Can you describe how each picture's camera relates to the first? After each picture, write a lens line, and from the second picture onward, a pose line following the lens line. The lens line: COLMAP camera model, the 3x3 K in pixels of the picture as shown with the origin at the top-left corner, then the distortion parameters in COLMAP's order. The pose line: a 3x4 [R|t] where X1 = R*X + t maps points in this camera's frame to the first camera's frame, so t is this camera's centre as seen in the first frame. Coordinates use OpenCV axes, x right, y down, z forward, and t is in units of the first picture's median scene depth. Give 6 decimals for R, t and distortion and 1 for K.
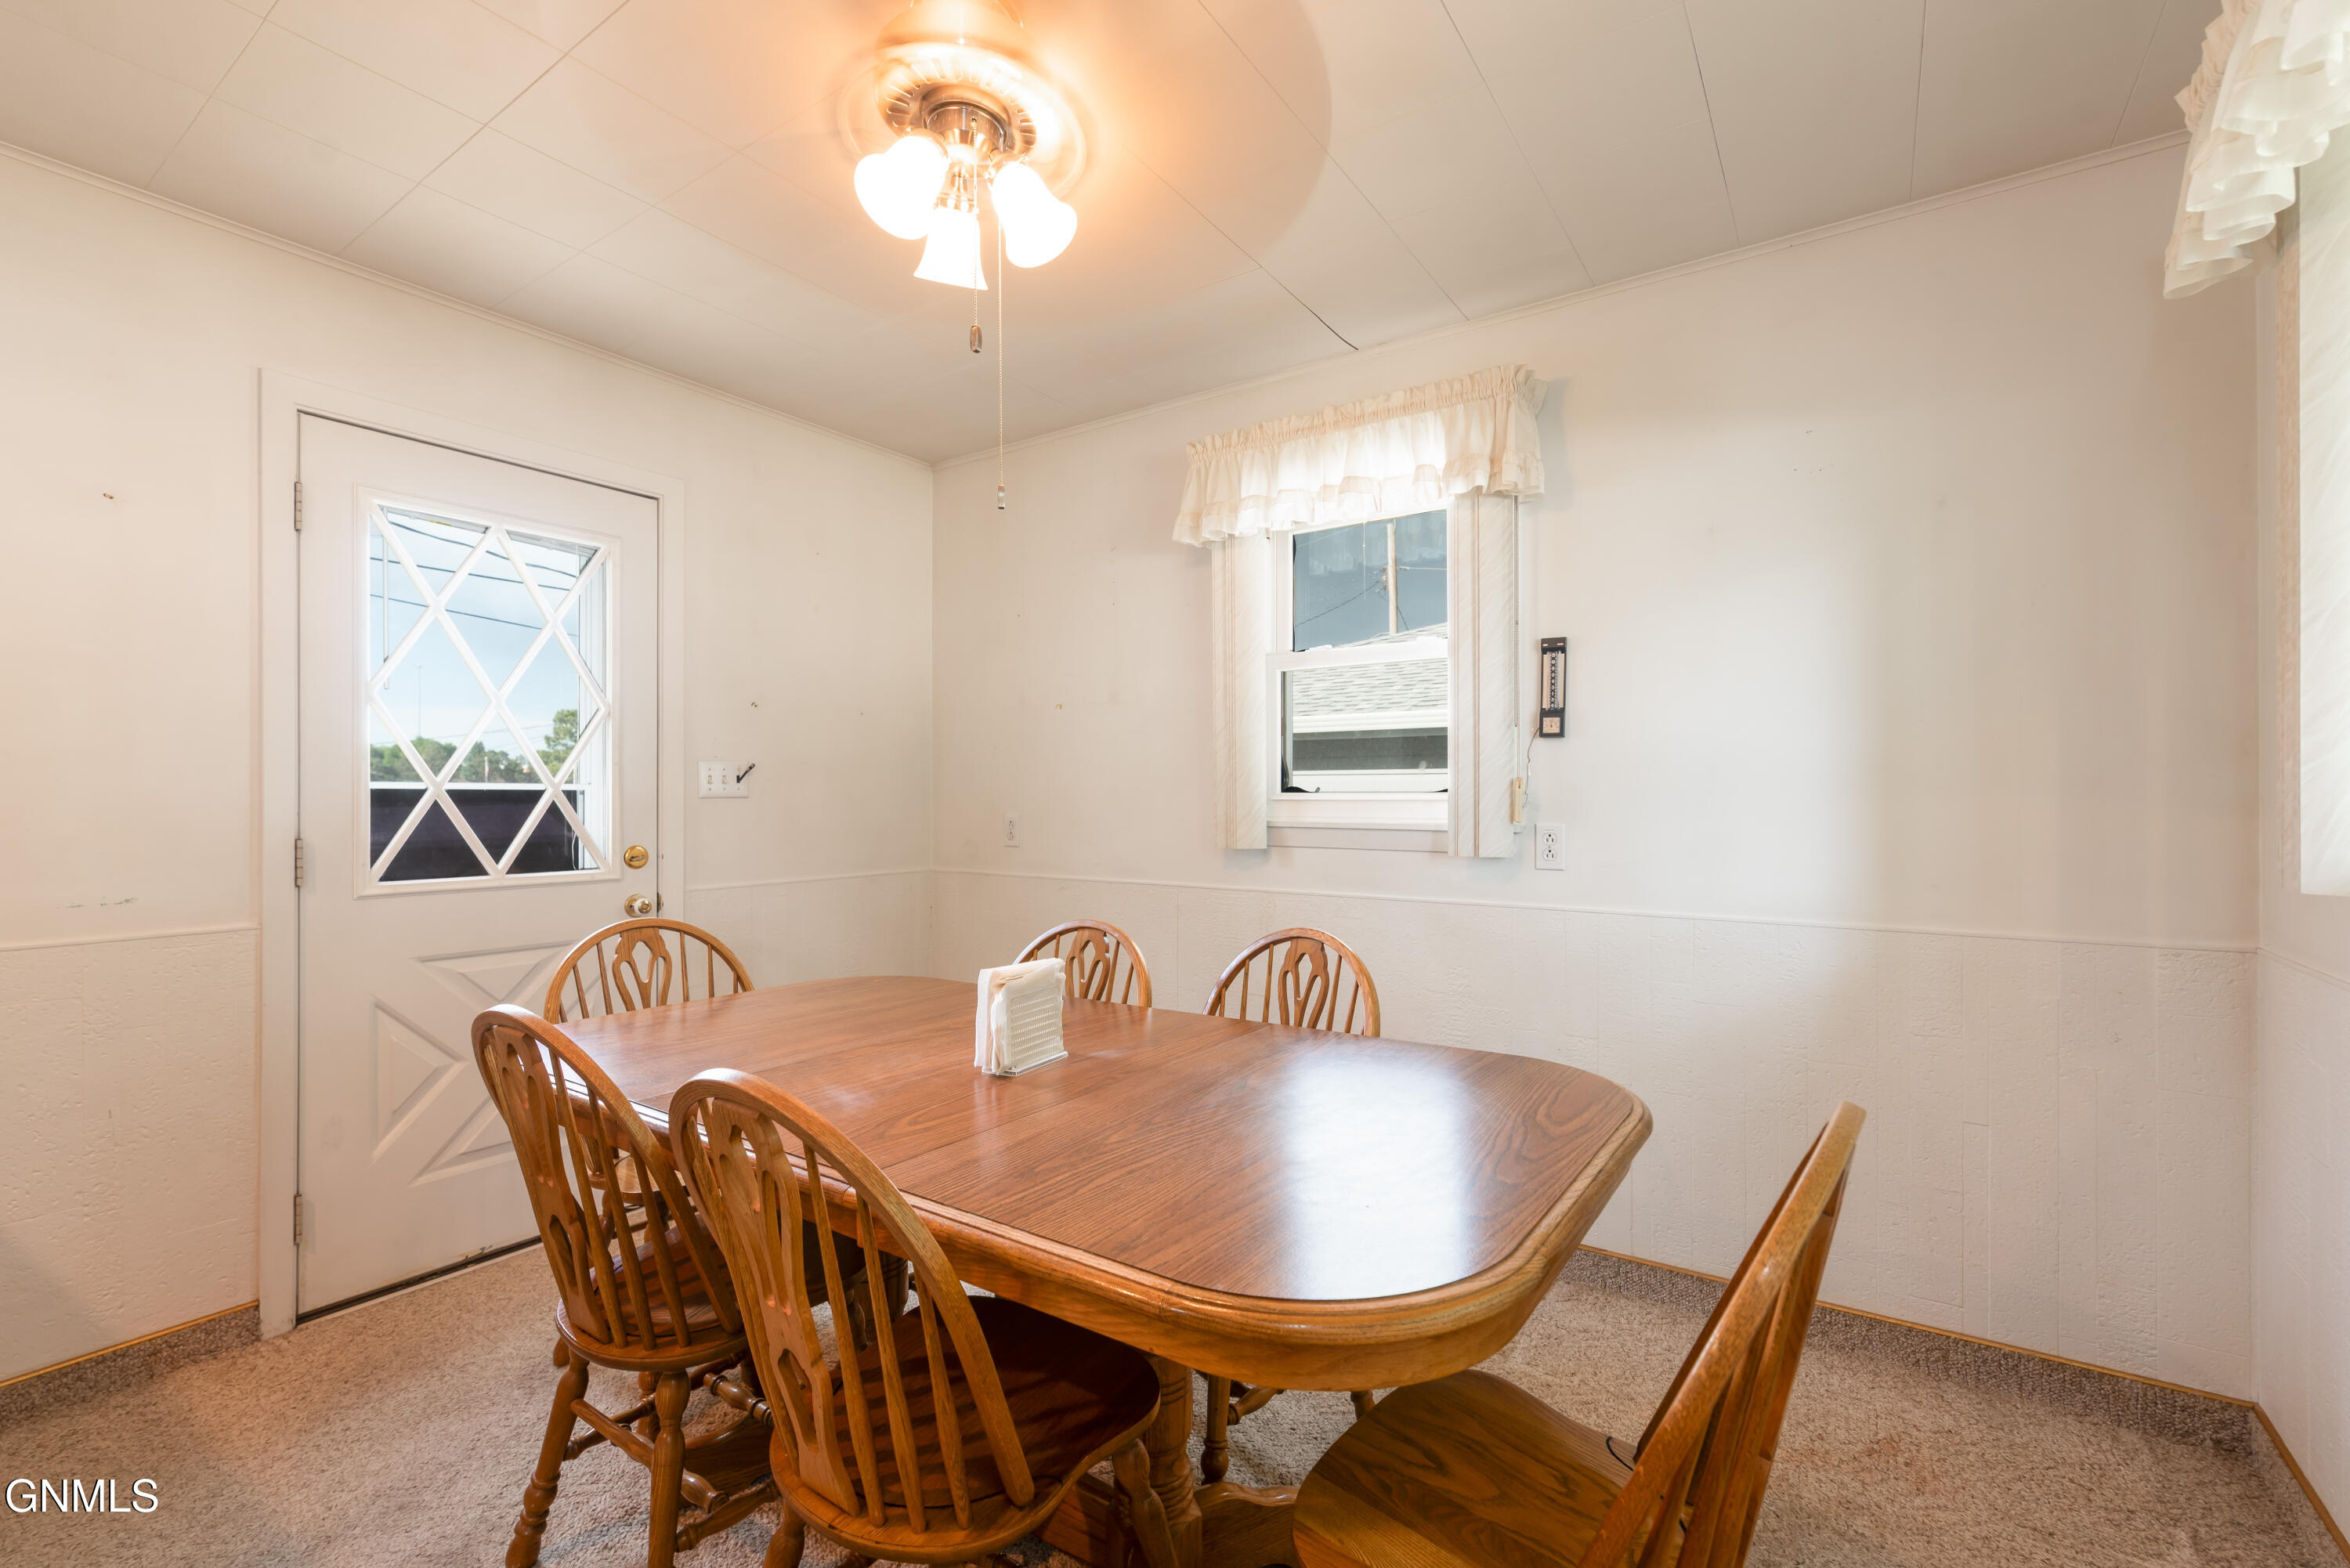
lens RADIAL K [[1009.0, 0, 1178.8], [0, 1009.0, 795.3], [0, 0, 1]] dist [-0.000539, -0.000641]
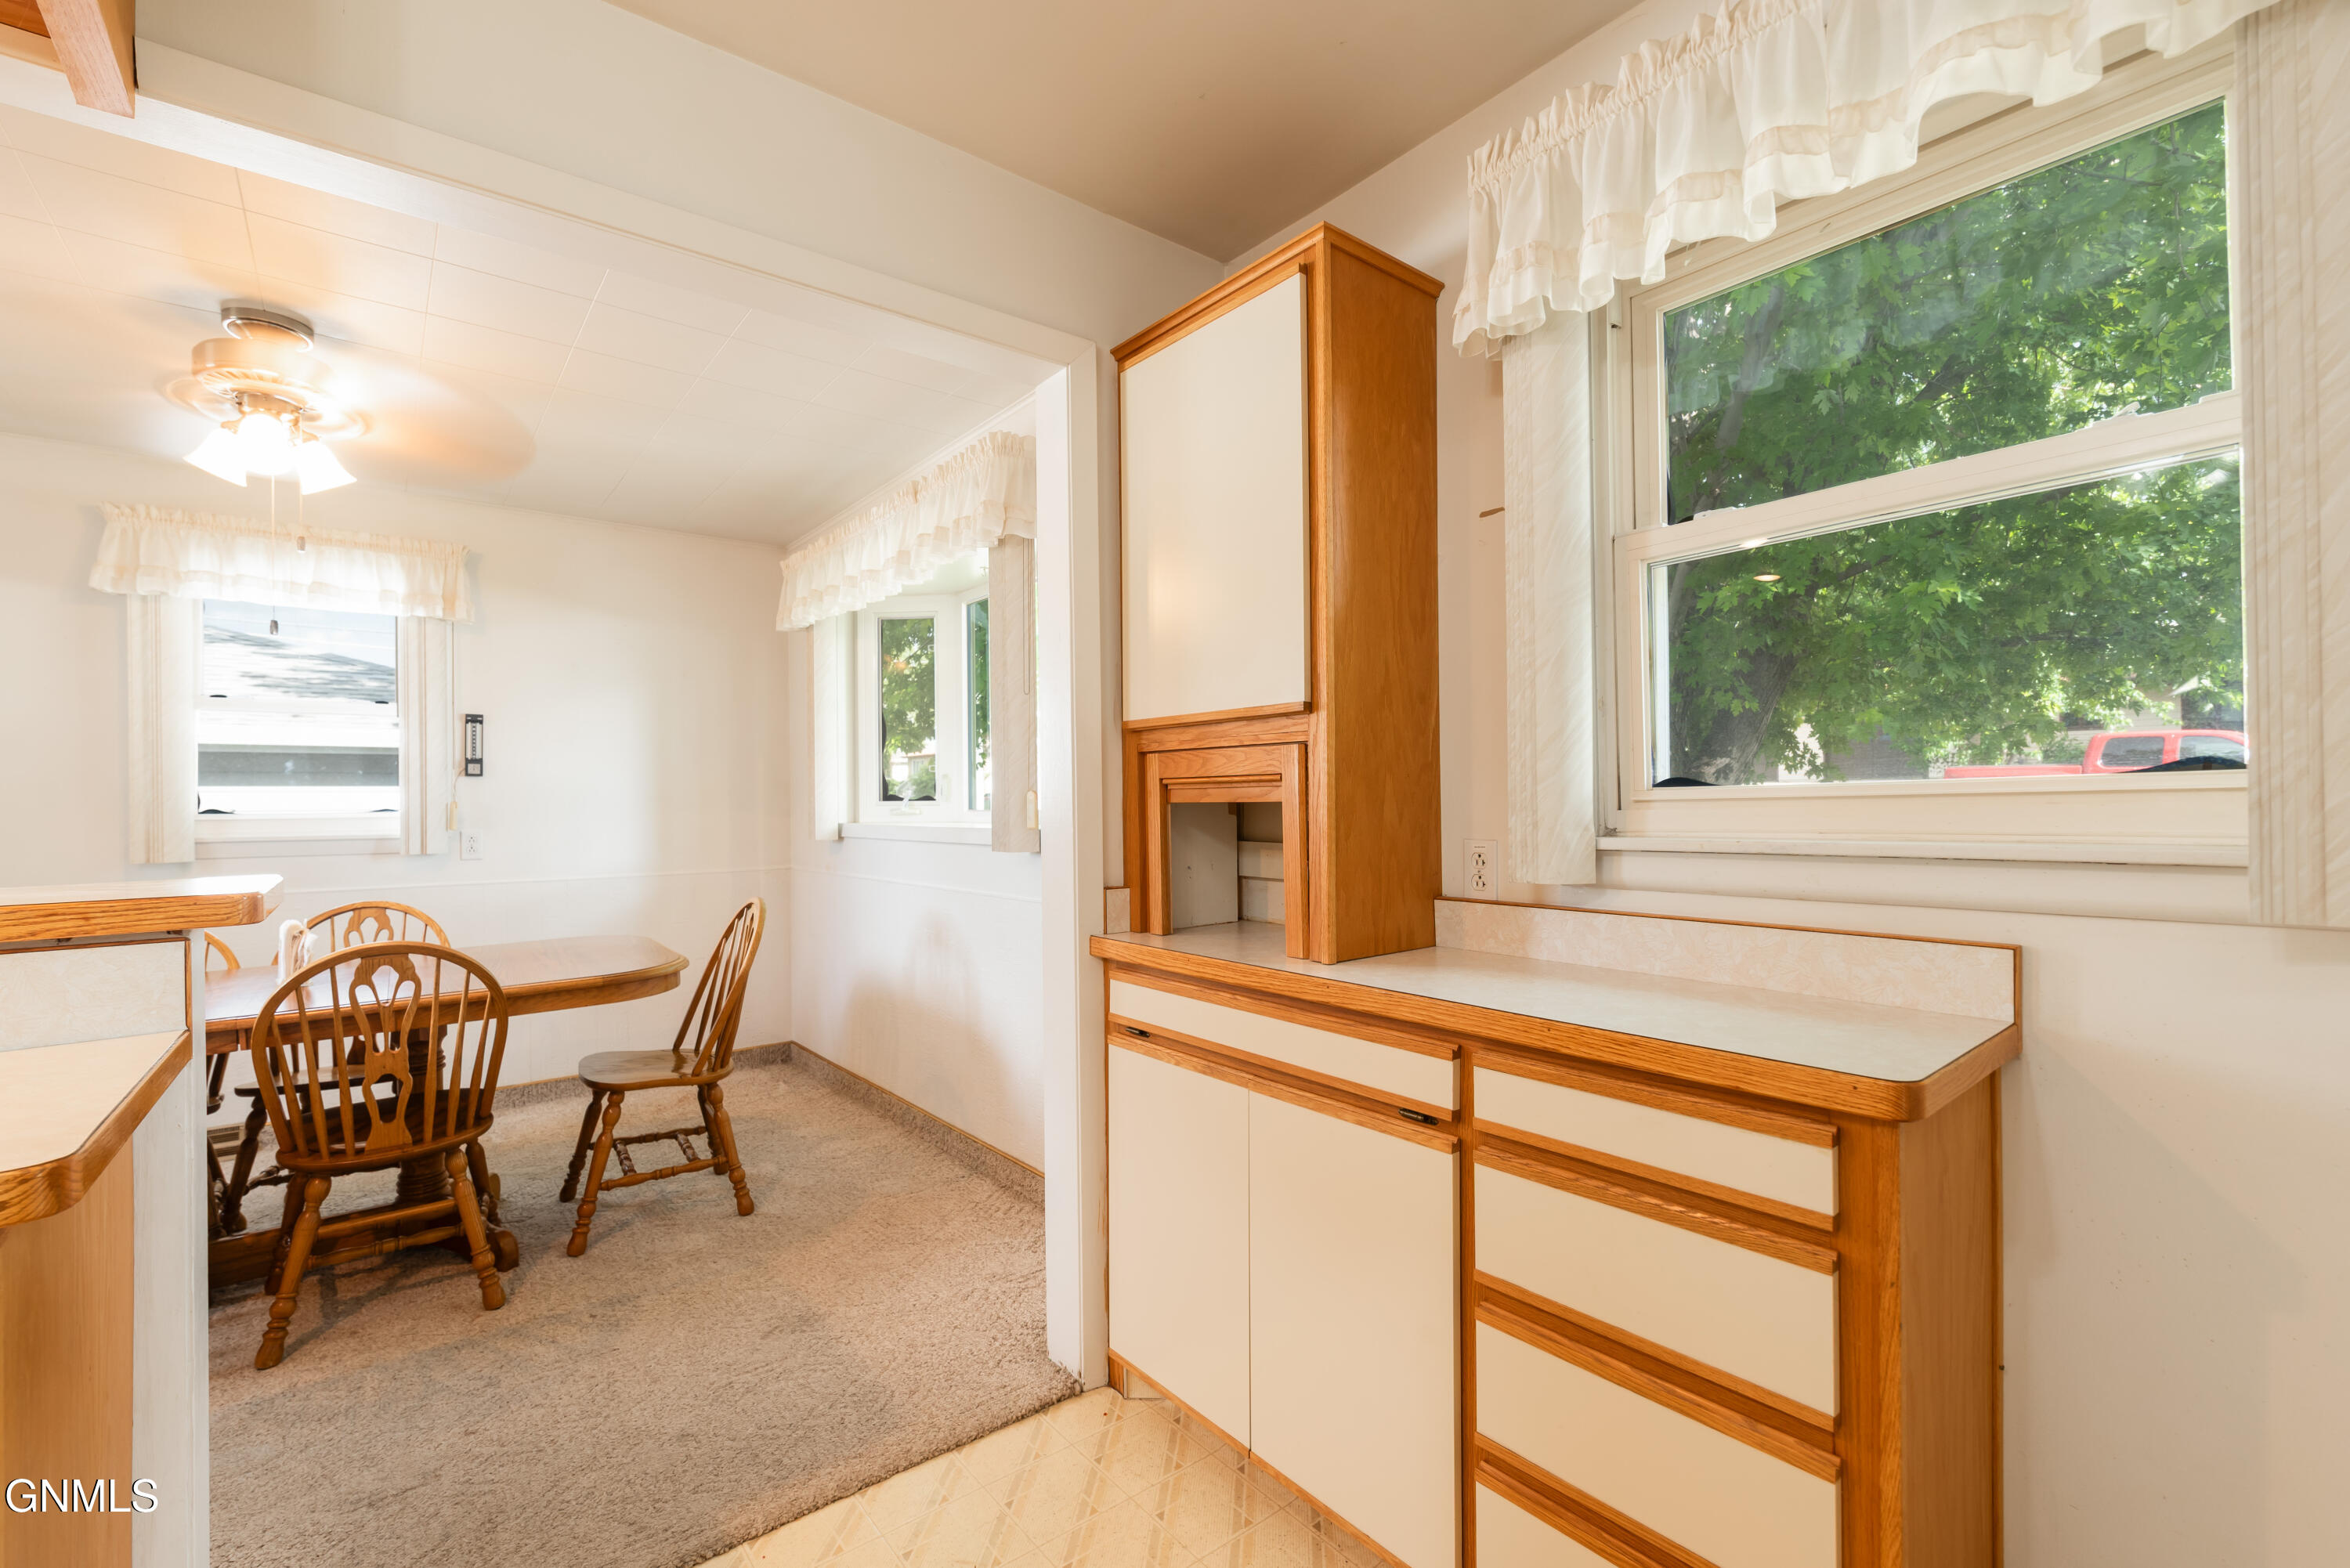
lens RADIAL K [[1009.0, 0, 1168.7], [0, 1009.0, 792.7], [0, 0, 1]] dist [-0.000539, -0.000641]
pose [[0.306788, 0.008069, 0.951744, -0.803916], [0.010858, 0.999869, -0.011977, -0.000917], [-0.951716, 0.014008, 0.306661, -0.529405]]
